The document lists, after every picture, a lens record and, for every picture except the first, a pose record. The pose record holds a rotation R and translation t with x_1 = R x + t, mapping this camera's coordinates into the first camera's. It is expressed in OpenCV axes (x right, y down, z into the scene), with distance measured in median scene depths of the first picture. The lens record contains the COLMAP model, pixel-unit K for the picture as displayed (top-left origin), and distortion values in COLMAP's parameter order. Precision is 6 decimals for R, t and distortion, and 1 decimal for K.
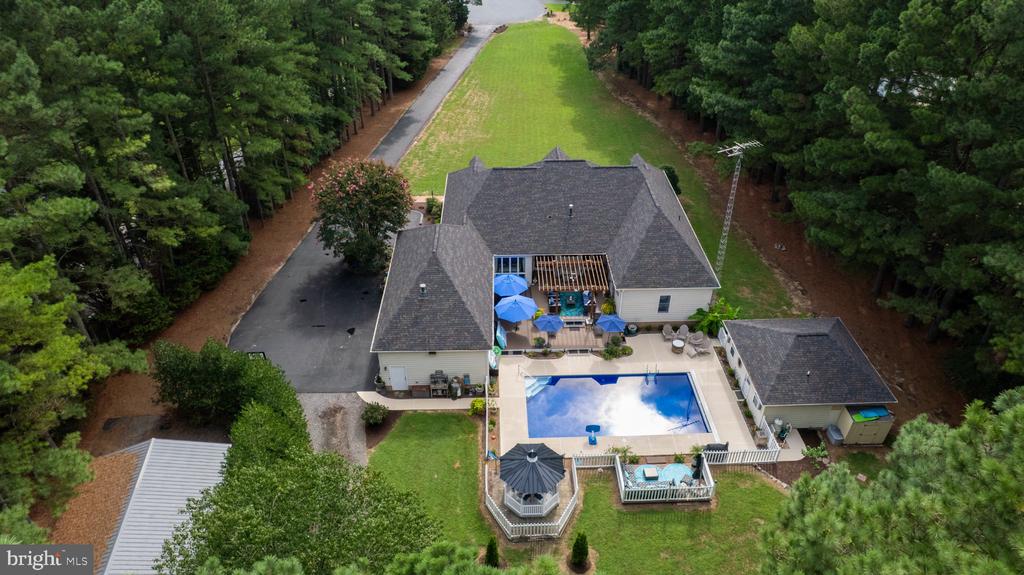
lens RADIAL K [[666.1, 0, 508.7], [0, 666.1, 291.2], [0, 0, 1]] dist [-0.085690, 0.079118]
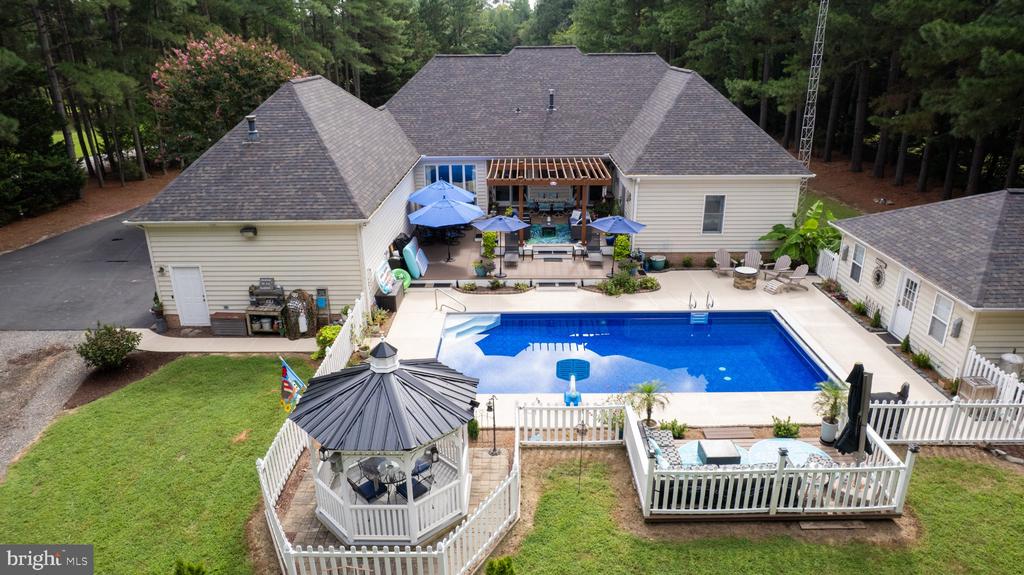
lens RADIAL K [[666.1, 0, 508.7], [0, 666.1, 291.2], [0, 0, 1]] dist [-0.085690, 0.079118]
pose [[0.999263, 0.008060, -0.037529, 0.086309], [-0.016718, 0.971485, -0.236511, 0.221811], [0.034553, 0.236964, 0.970904, 0.484271]]
